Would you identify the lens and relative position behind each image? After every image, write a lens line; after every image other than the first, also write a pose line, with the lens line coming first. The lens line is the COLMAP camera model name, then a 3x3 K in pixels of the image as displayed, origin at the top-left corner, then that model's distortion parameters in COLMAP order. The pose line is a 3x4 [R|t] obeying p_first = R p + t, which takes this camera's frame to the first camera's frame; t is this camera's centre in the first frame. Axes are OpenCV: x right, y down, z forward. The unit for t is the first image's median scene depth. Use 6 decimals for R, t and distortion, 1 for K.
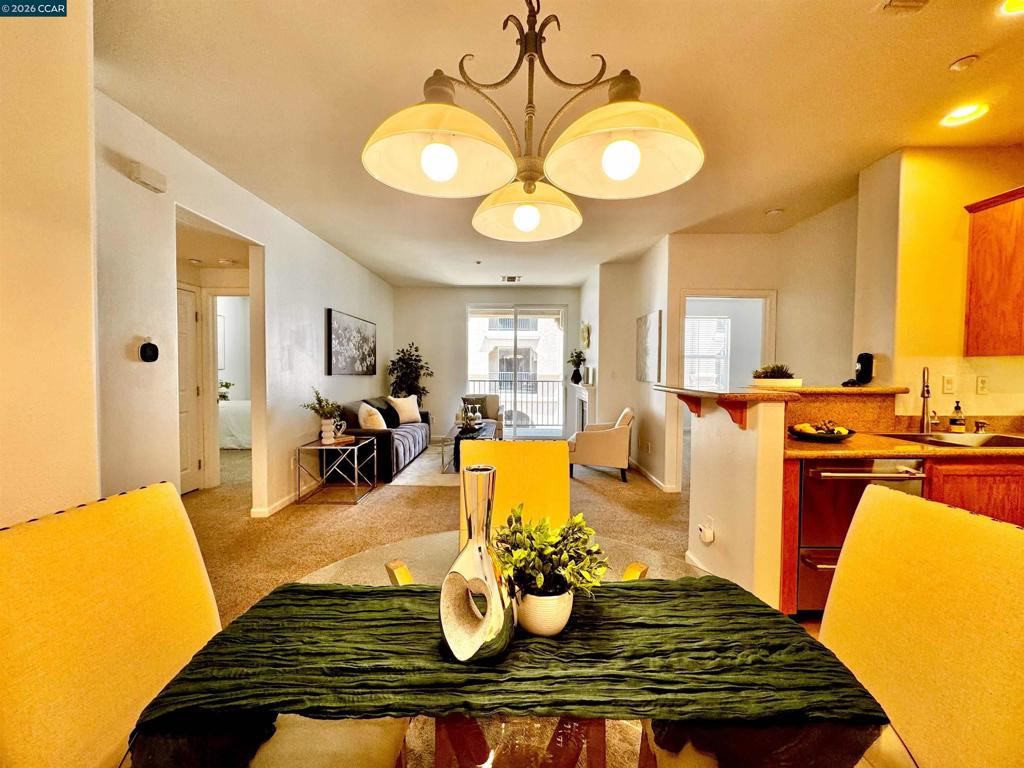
lens RADIAL K [[409.9, 0, 512.9], [0, 409.9, 381.4], [0, 0, 1]] dist [-0.003044, -0.000295]
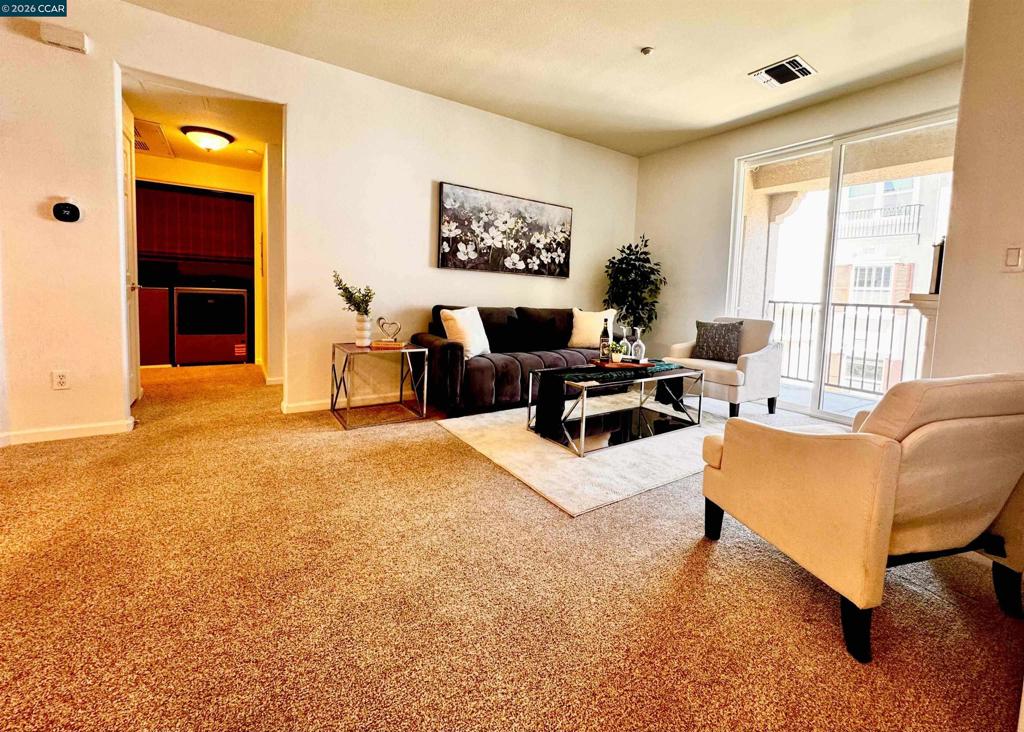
lens RADIAL K [[431.4, 0, 541.3], [0, 431.4, 320.5], [0, 0, 1]] dist [-0.001140, -0.000050]
pose [[0.575627, 0.065407, -0.815092, 0.605159], [-0.061042, 0.997452, 0.036933, 0.075901], [0.815431, 0.028495, 0.578153, 1.167133]]
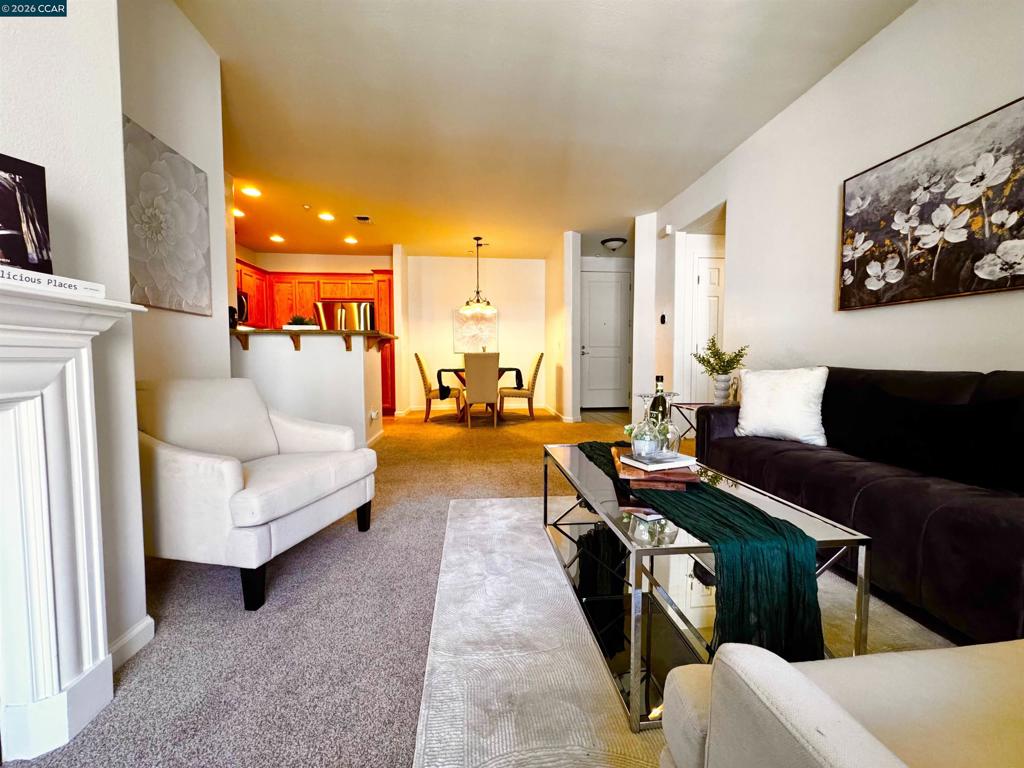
lens RADIAL K [[409.9, 0, 512.9], [0, 409.9, 381.4], [0, 0, 1]] dist [-0.003044, -0.000295]
pose [[-0.994903, -0.001737, -0.100825, 0.046175], [-0.010198, 0.996459, 0.083457, 0.062553], [0.100323, 0.084059, -0.991398, 2.540071]]
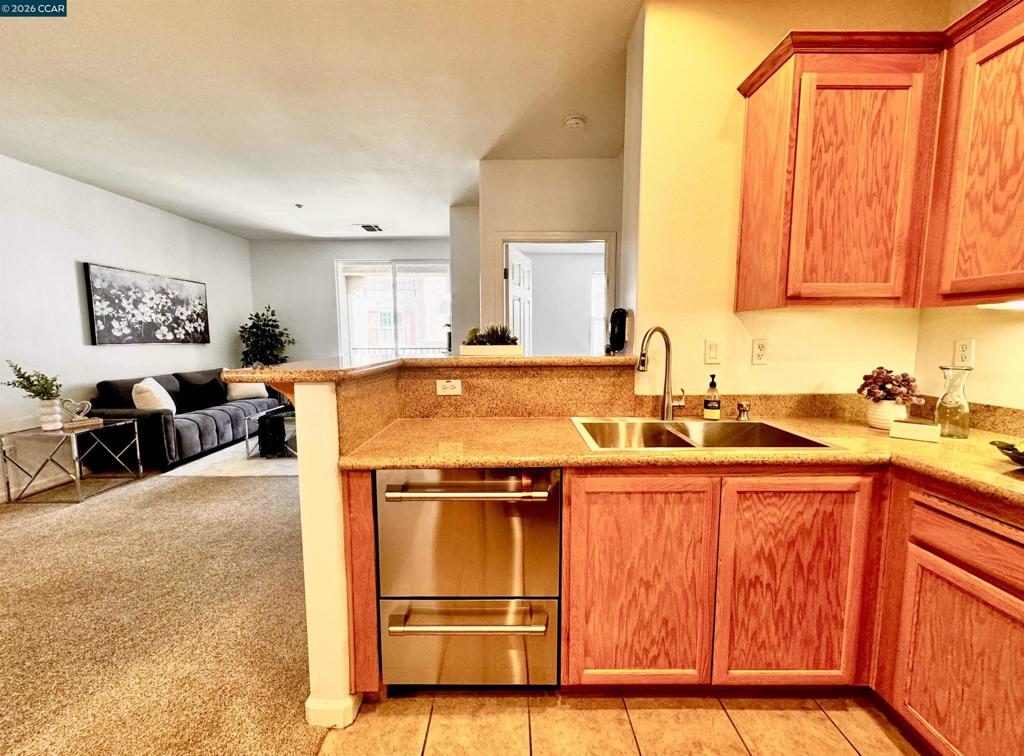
lens RADIAL K [[422.7, 0, 514.3], [0, 422.7, 378.9], [0, 0, 1]] dist [-0.001207, -0.000312]
pose [[0.999950, -0.009953, 0.000629, 0.684107], [0.009879, 0.997213, 0.073949, -0.002201], [-0.001363, -0.073939, 0.997262, 0.246663]]
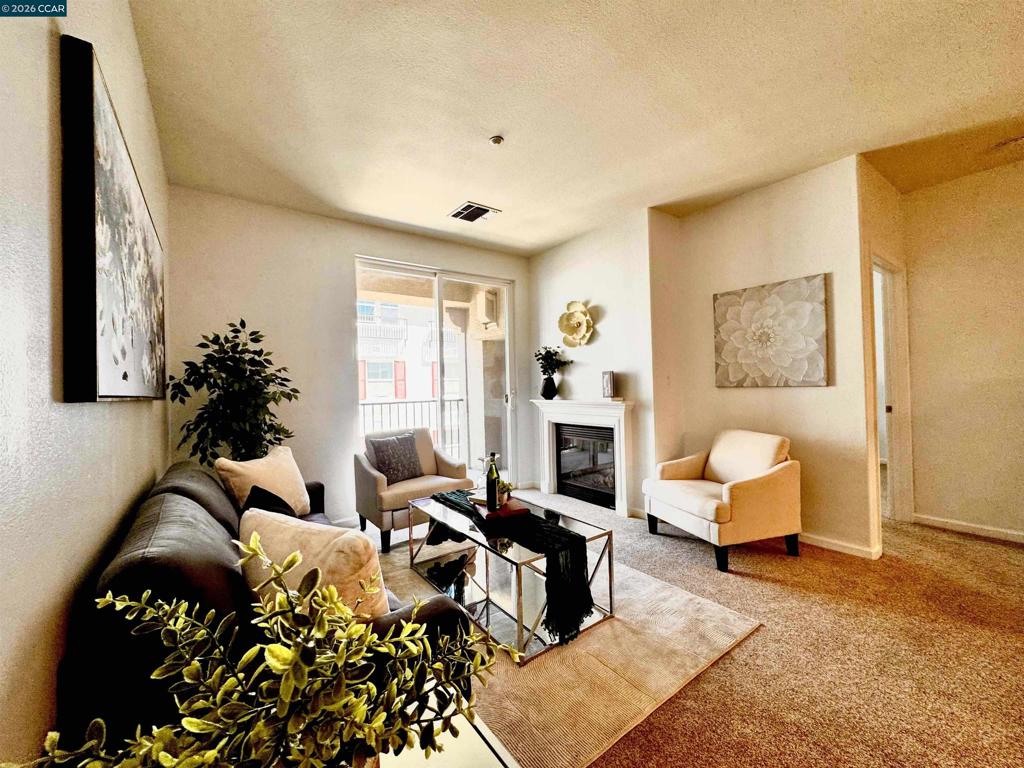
lens RADIAL K [[409.9, 0, 512.9], [0, 409.9, 381.4], [0, 0, 1]] dist [-0.003044, -0.000295]
pose [[0.809131, -0.024777, 0.587106, -0.675634], [0.050973, 0.998304, -0.028119, -0.017420], [-0.585414, 0.052679, 0.809021, 1.268000]]
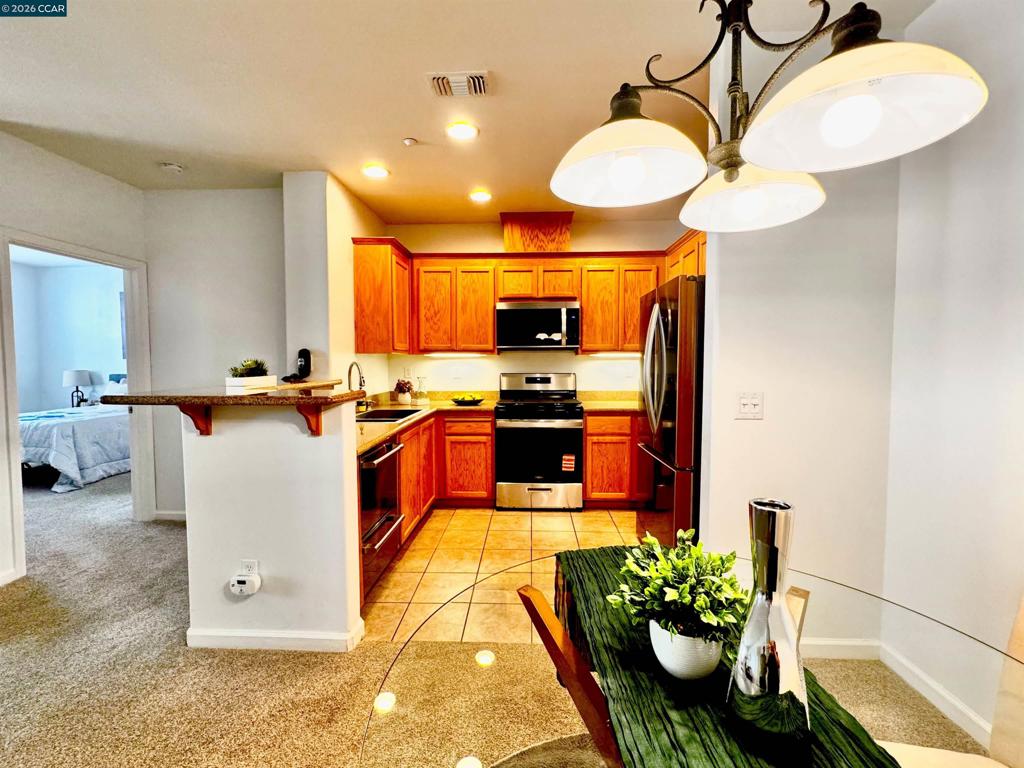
lens RADIAL K [[436.2, 0, 512.0], [0, 436.2, 384.0], [0, 0, 1]] dist [-0.003519, -0.000275]
pose [[0.042636, -0.059255, 0.997332, -0.261026], [0.035588, 0.997696, 0.057755, -0.024480], [-0.998457, 0.033031, 0.044647, 0.416034]]
